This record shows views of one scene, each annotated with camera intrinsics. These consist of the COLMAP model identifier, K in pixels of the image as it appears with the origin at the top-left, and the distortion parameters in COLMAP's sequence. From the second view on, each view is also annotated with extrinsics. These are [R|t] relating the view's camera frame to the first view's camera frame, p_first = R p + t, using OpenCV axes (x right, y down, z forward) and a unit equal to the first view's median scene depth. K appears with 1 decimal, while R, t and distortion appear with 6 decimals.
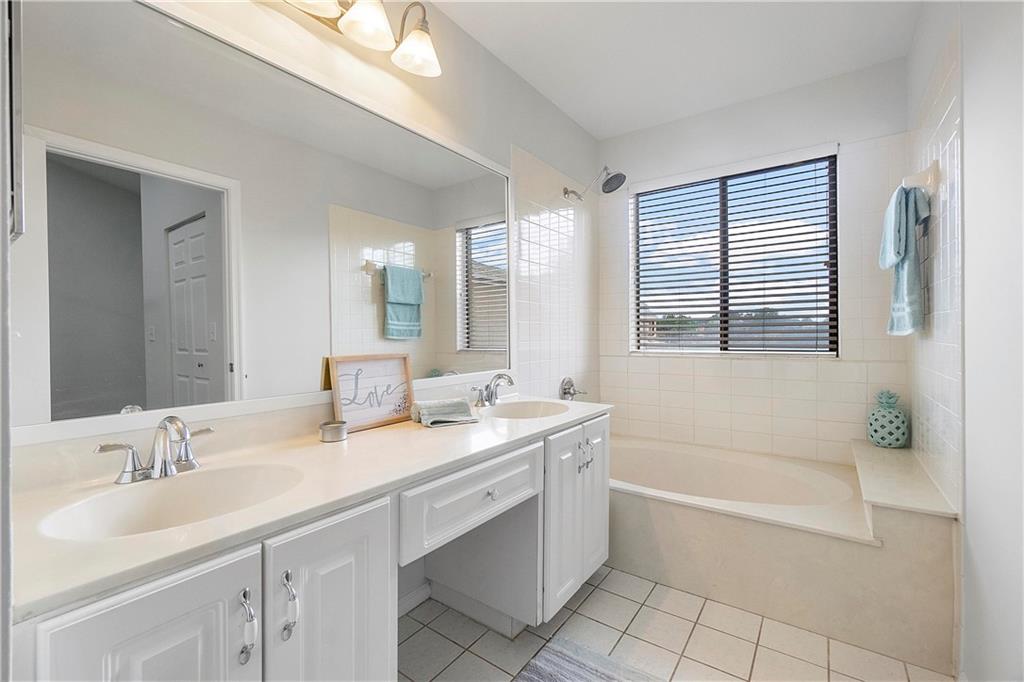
lens RADIAL K [[438.9, 0, 510.6], [0, 438.9, 335.2], [0, 0, 1]] dist [-0.001085, -0.000111]
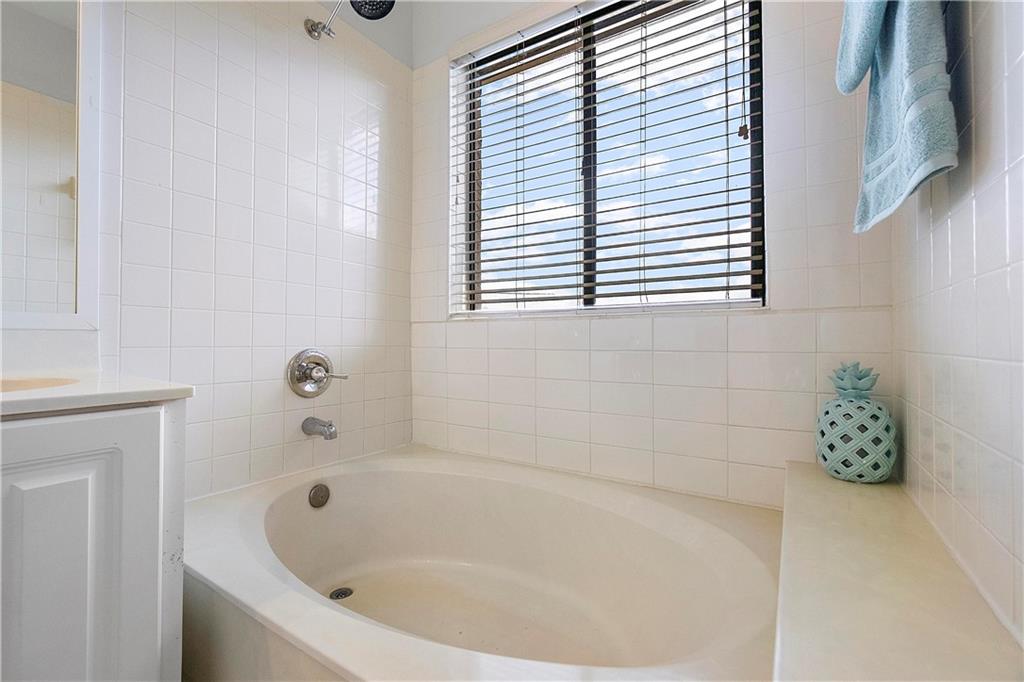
lens RADIAL K [[438.9, 0, 510.6], [0, 438.9, 335.2], [0, 0, 1]] dist [-0.001085, -0.000111]
pose [[0.998728, 0.009762, 0.049458, 0.467382], [-0.008950, 0.999822, -0.016624, 0.109643], [-0.049611, 0.016161, 0.998638, 0.548676]]
